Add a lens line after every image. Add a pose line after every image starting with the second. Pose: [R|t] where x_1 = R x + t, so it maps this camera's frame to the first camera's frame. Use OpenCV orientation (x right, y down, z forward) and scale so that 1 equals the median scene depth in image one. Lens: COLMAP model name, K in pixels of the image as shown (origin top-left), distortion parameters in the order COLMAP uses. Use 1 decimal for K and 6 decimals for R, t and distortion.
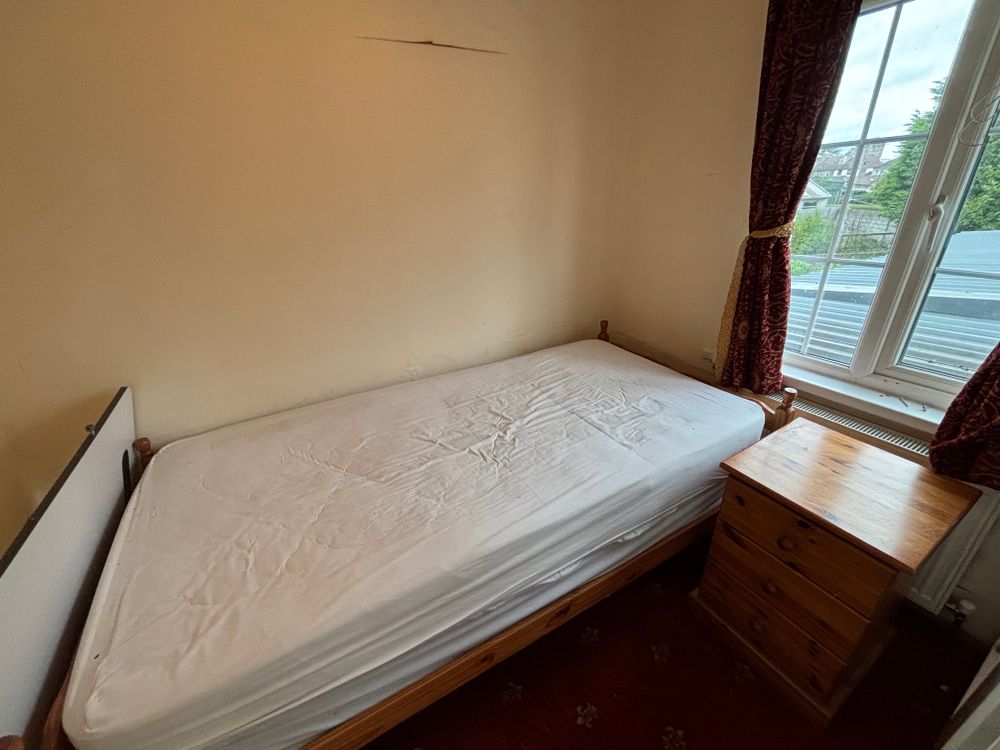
lens RADIAL K [[407.5, 0, 500.8], [0, 407.5, 372.8], [0, 0, 1]] dist [0.008313, -0.001119]
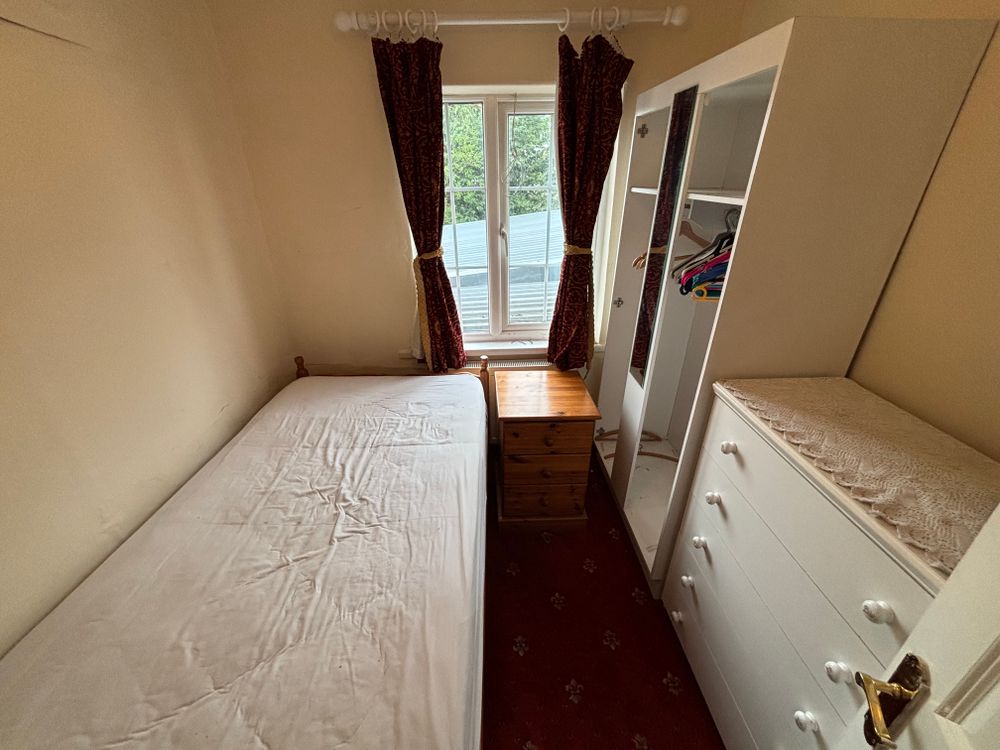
lens RADIAL K [[407.5, 0, 498.4], [0, 407.5, 375.8], [0, 0, 1]] dist [0.008313, -0.001119]
pose [[0.466331, -0.357623, 0.809099, -0.468352], [0.356393, 0.913078, 0.198173, -0.166218], [-0.809642, 0.195943, 0.553251, 0.162343]]
